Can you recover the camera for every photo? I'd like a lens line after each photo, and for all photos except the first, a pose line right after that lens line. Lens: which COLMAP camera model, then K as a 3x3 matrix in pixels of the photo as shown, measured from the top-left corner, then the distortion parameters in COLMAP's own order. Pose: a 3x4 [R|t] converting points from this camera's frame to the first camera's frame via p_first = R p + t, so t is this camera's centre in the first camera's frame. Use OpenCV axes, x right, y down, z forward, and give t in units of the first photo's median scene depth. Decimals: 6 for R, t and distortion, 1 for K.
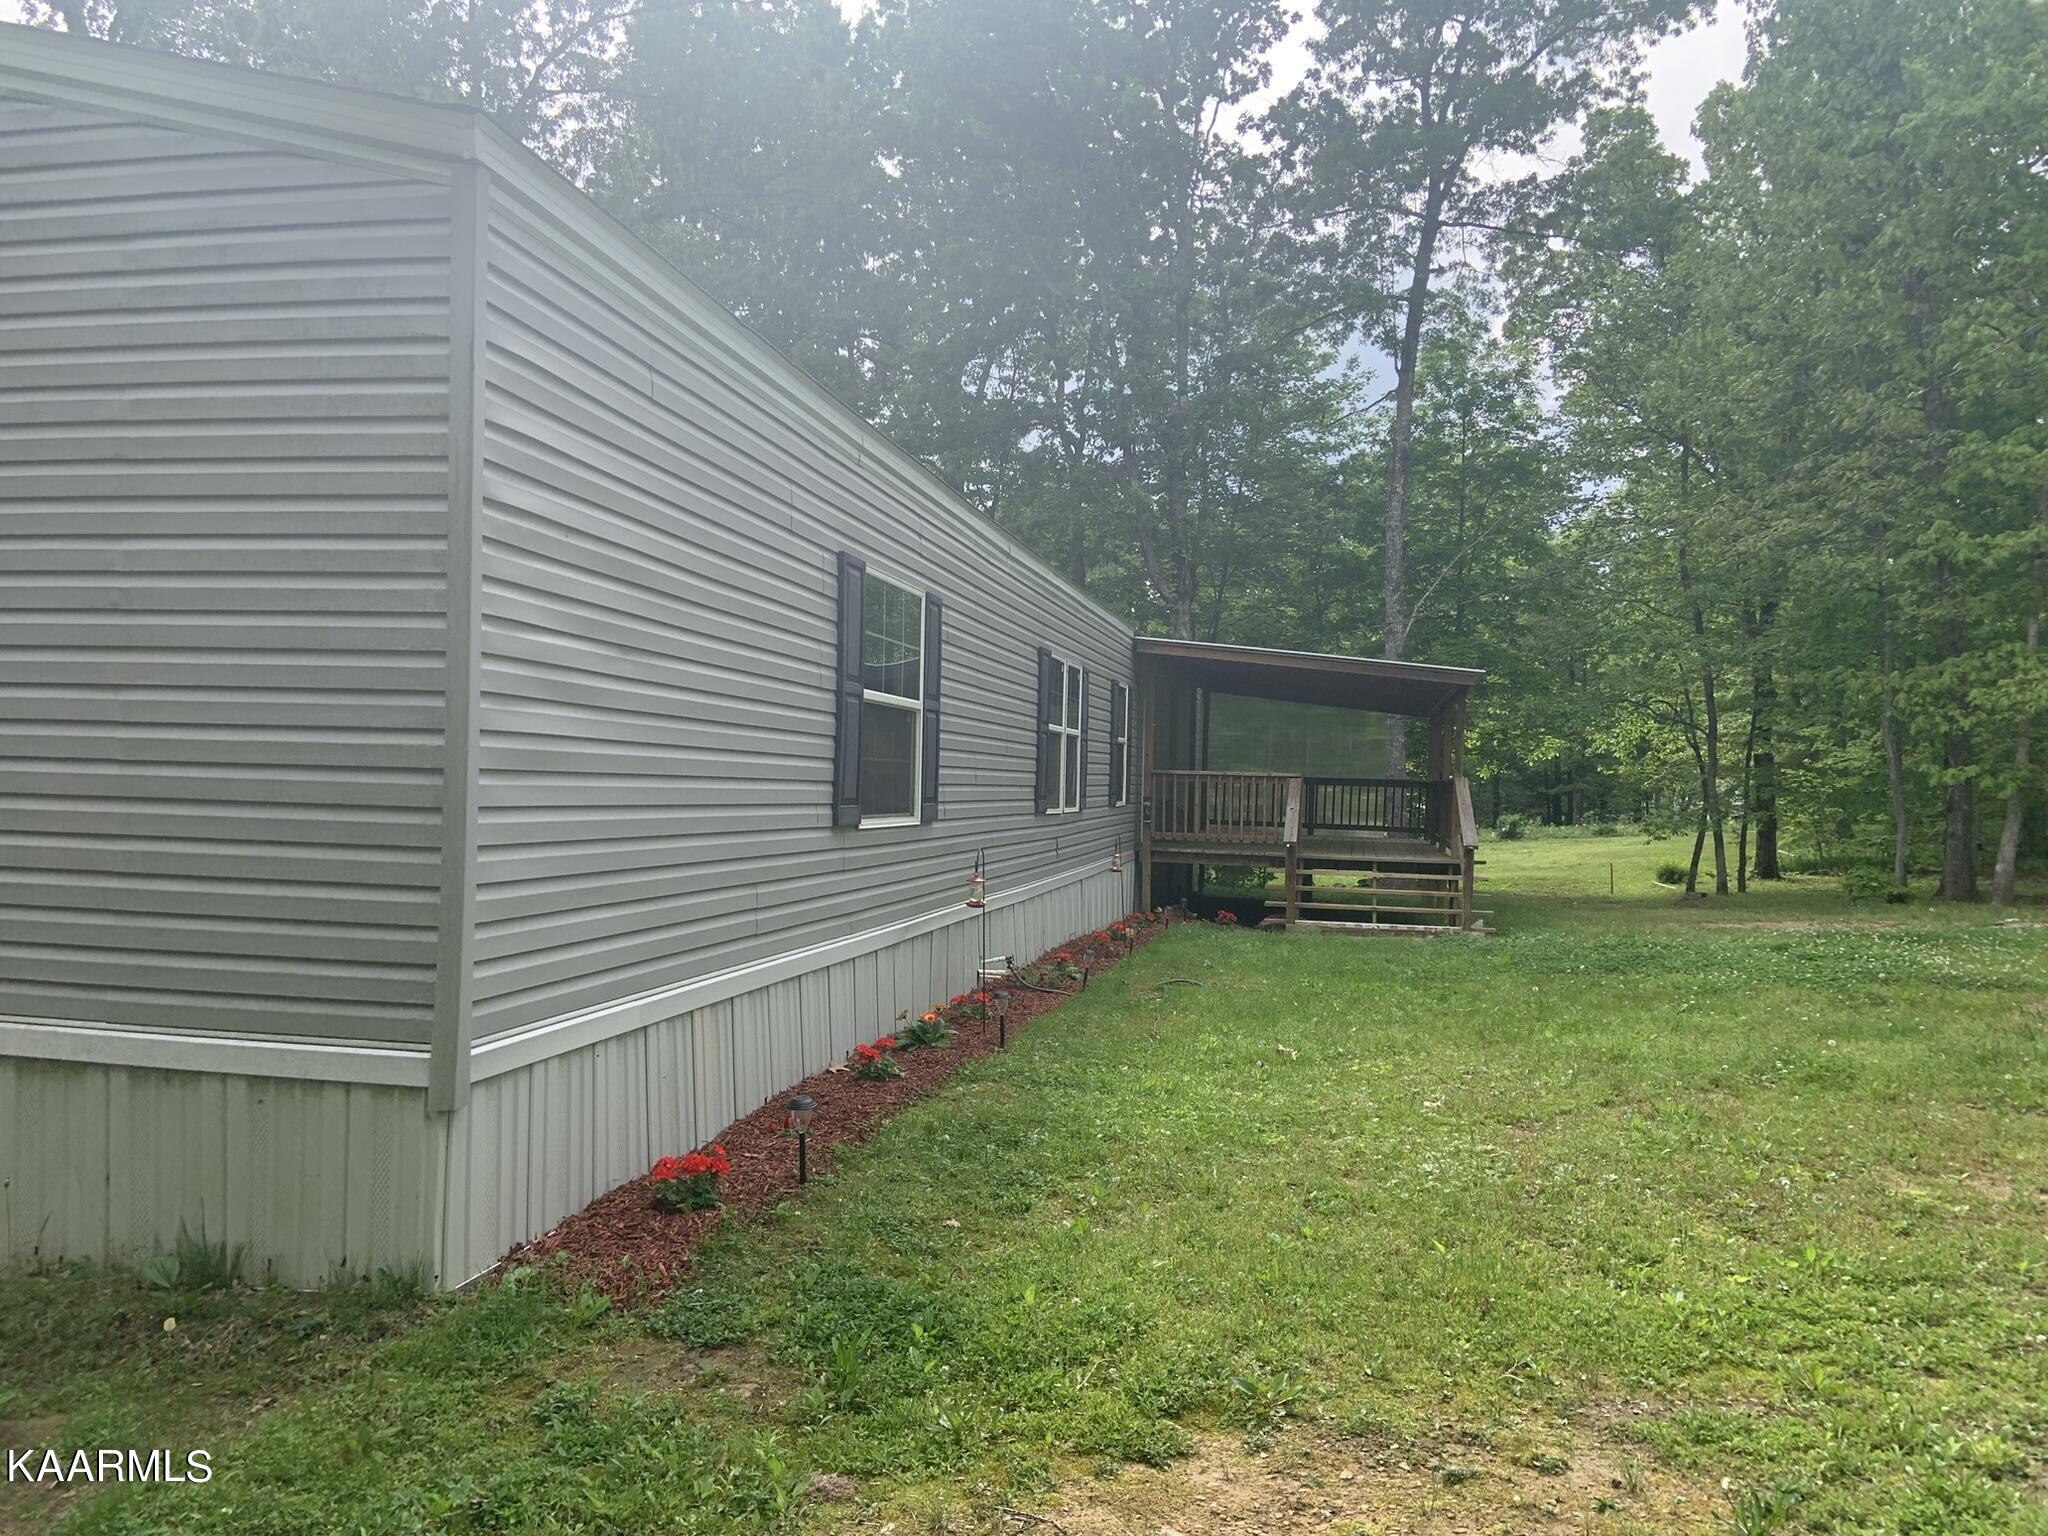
lens RADIAL K [[1542.9, 0, 992.6], [0, 1542.9, 802.8], [0, 0, 1]] dist [0.079836, 0.000232]
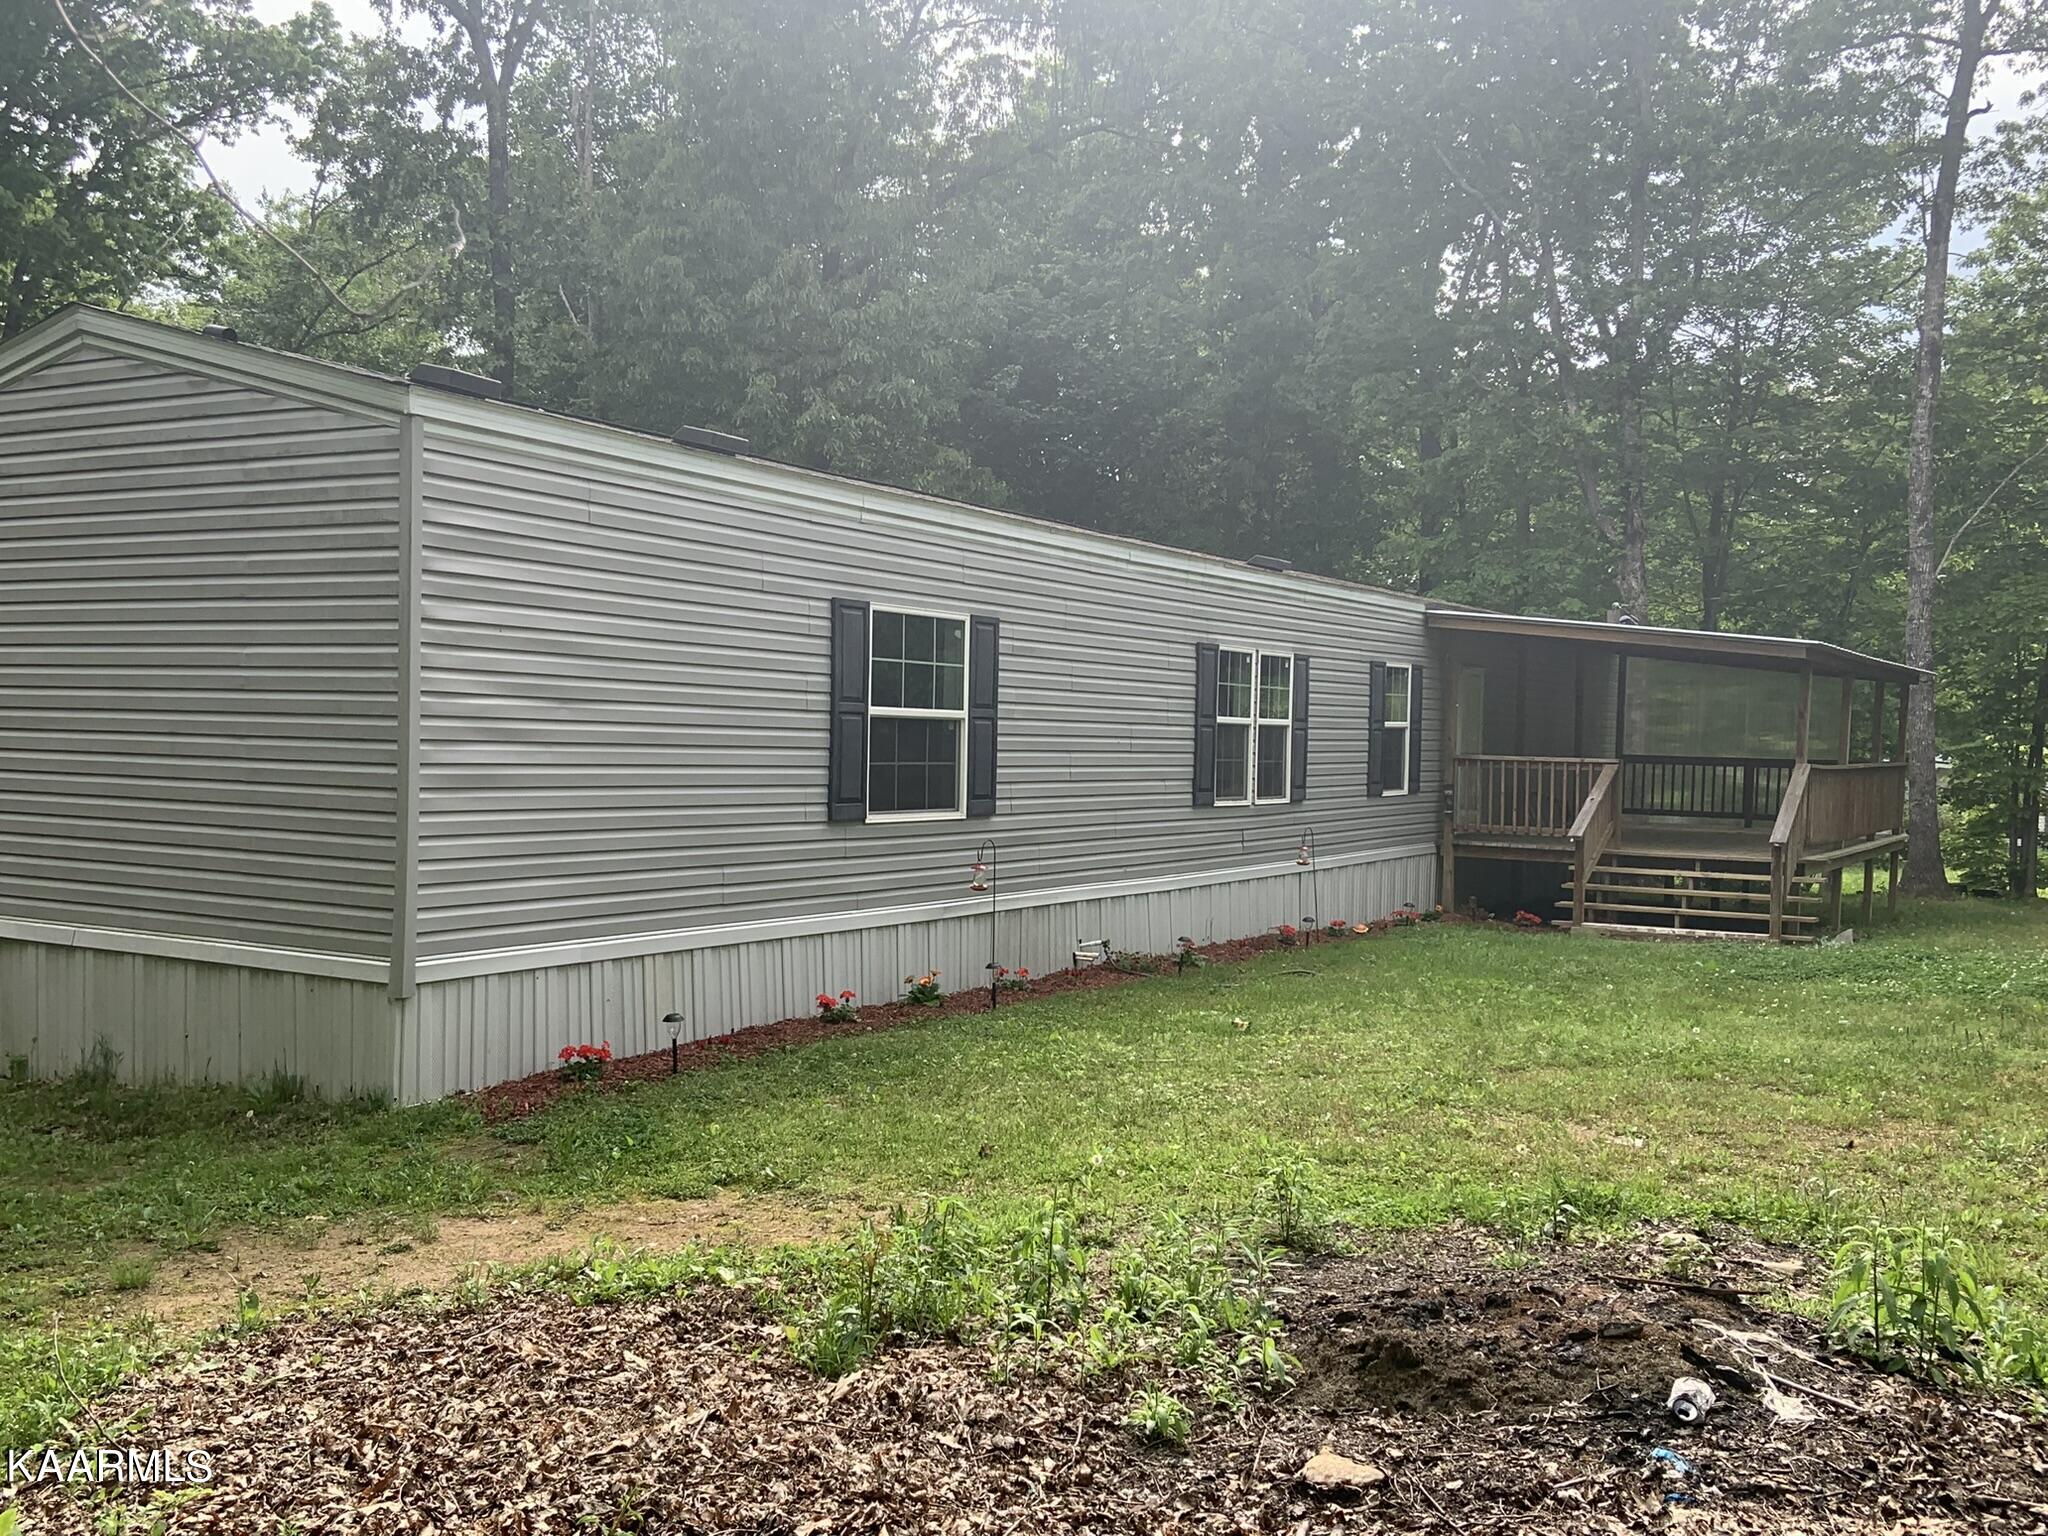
lens RADIAL K [[1929.0, 0, 993.9], [0, 1929.0, 820.8], [0, 0, 1]] dist [0.103604, -0.119198]
pose [[0.949118, 0.008615, -0.314803, 0.509892], [-0.001523, 0.999740, 0.022766, -0.020379], [0.314918, -0.021128, 0.948884, -0.421181]]
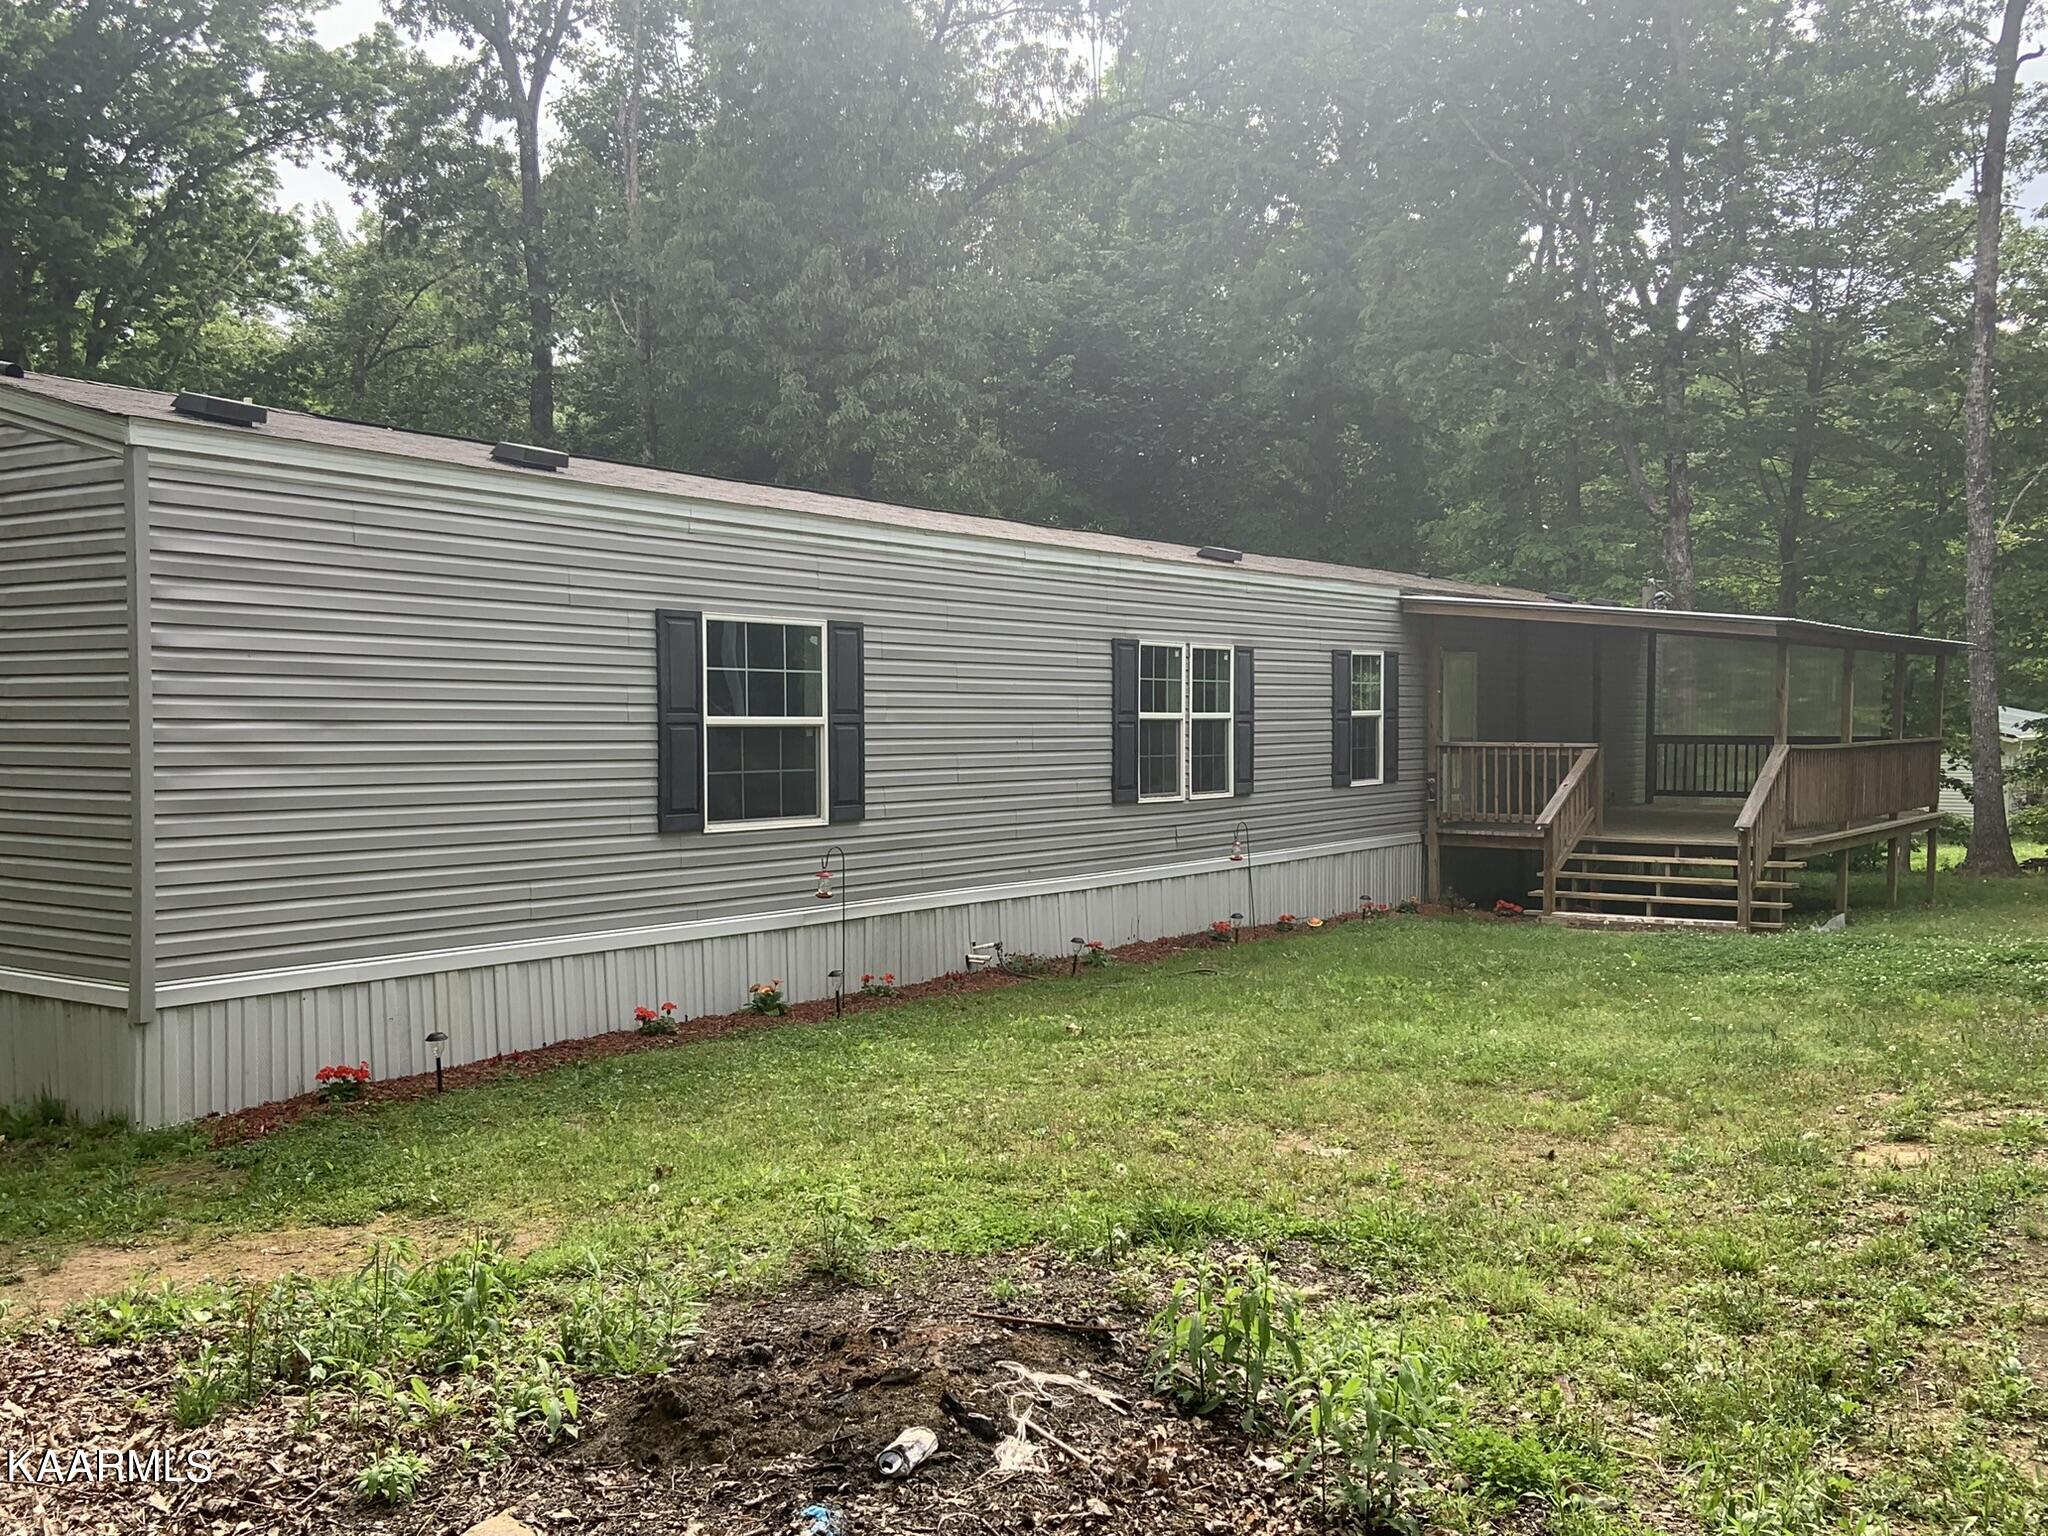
lens RADIAL K [[1928.1, 0, 1020.3], [0, 1928.1, 812.7], [0, 0, 1]] dist [0.106864, -0.112990]
pose [[0.925739, -0.009364, -0.378047, 0.752148], [0.020276, 0.999484, 0.024896, -0.033236], [0.377619, -0.030712, 0.925451, -0.319864]]
